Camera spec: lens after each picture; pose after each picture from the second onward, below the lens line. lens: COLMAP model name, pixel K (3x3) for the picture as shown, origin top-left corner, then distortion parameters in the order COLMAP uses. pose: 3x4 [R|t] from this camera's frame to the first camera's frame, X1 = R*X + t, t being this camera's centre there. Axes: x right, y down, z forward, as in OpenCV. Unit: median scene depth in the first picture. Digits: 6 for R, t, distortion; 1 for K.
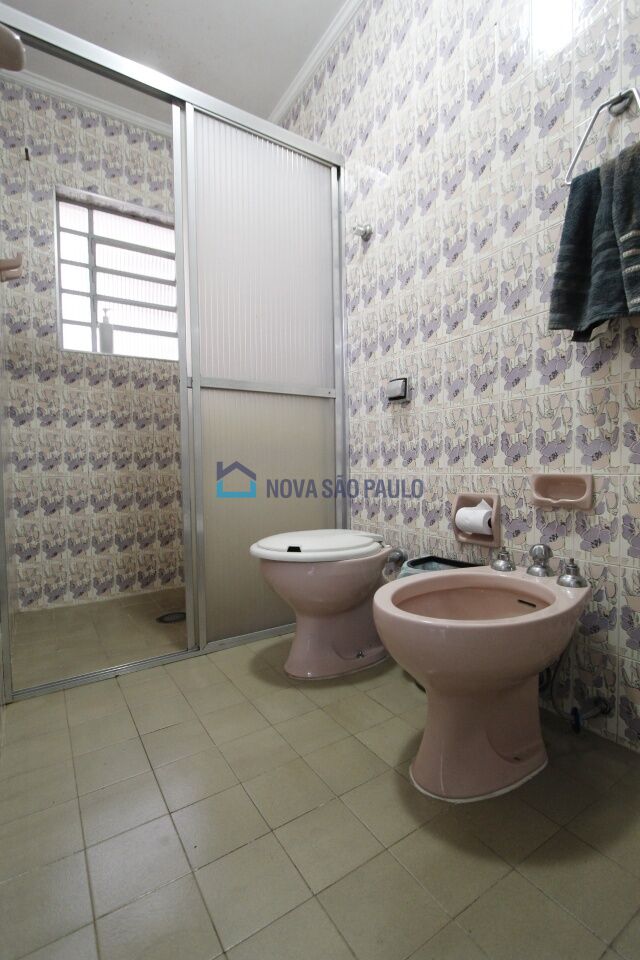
lens RADIAL K [[444.5, 0, 323.9], [0, 444.5, 481.0], [0, 0, 1]] dist [-0.018962, 0.001416]
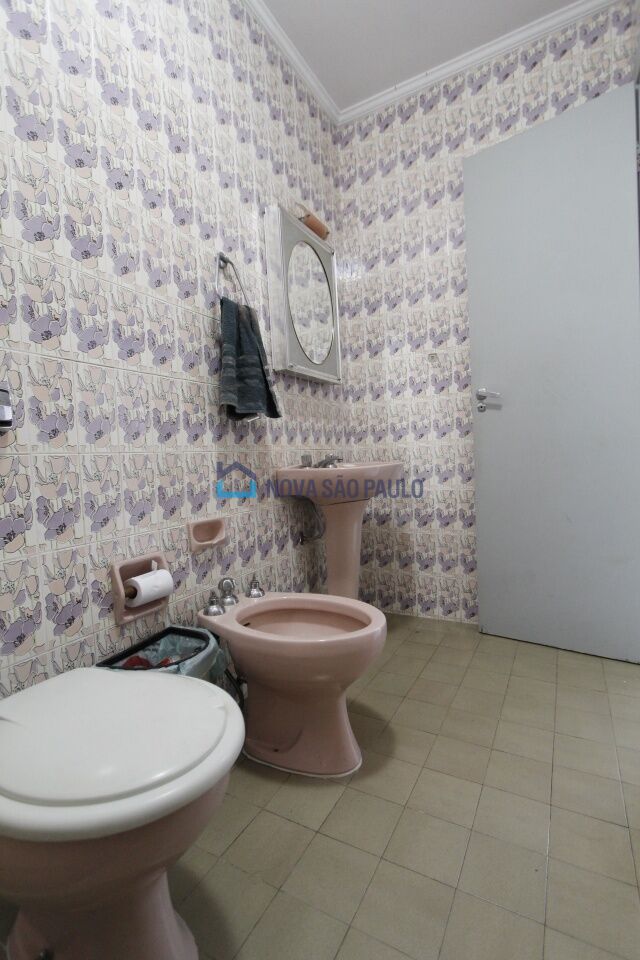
lens RADIAL K [[444.5, 0, 317.5], [0, 444.5, 484.0], [0, 0, 1]] dist [-0.018962, 0.001416]
pose [[-0.465172, -0.001298, 0.885219, -0.502189], [0.095811, 0.994051, 0.051805, -0.108752], [-0.880020, 0.108912, -0.462280, 0.948702]]
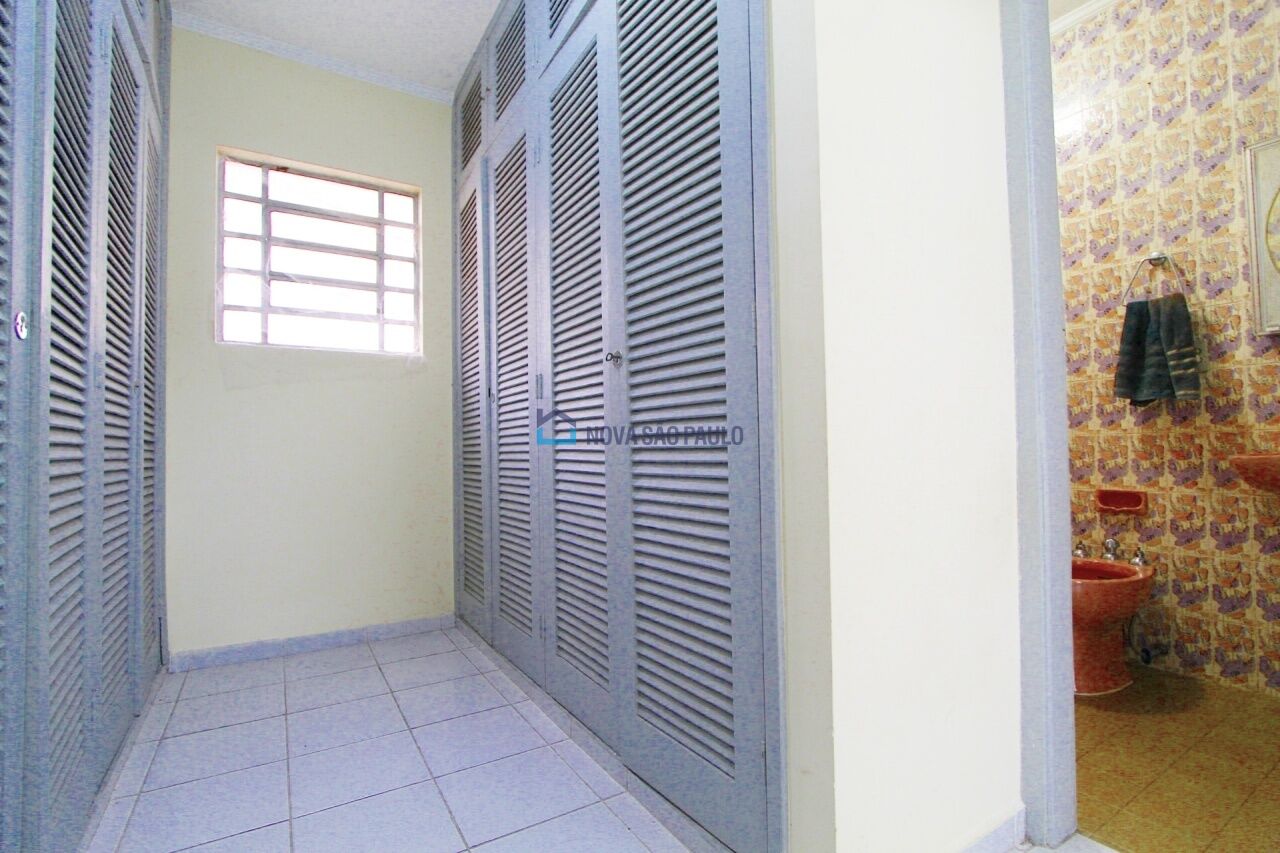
lens RADIAL K [[592.7, 0, 638.0], [0, 592.7, 434.6], [0, 0, 1]] dist [-0.018962, 0.001416]
pose [[0.999756, -0.005798, -0.021326, -0.747237], [0.004468, 0.998073, -0.061891, -0.063474], [0.021643, 0.061781, 0.997855, -0.718459]]
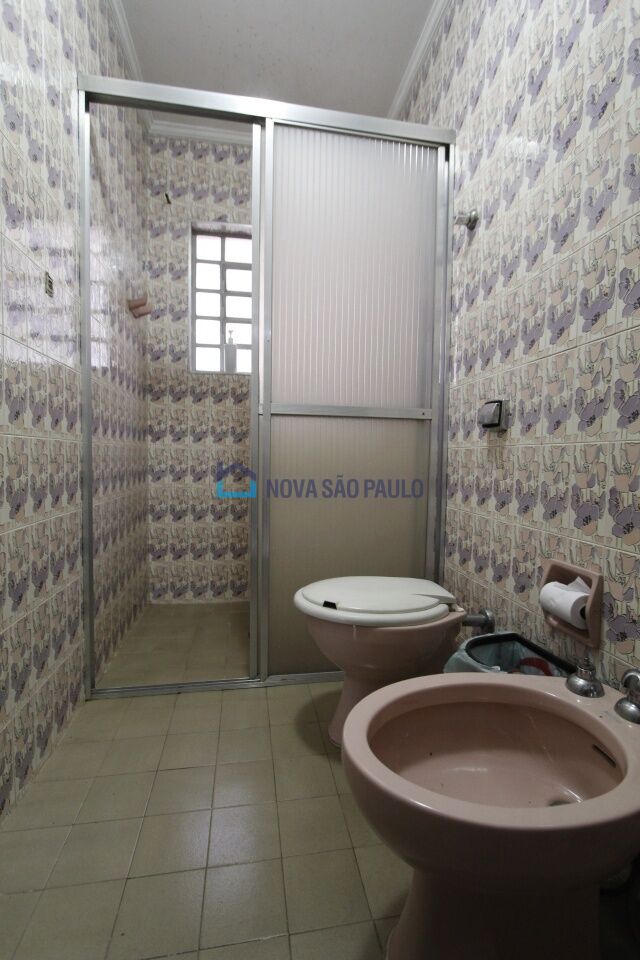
lens RADIAL K [[444.5, 0, 320.5], [0, 444.5, 481.9], [0, 0, 1]] dist [-0.018962, 0.001416]
pose [[0.917876, 0.052427, -0.393389, 0.212670], [-0.045755, 0.998606, 0.026328, -0.096469], [0.394220, -0.006166, 0.918995, 0.153454]]
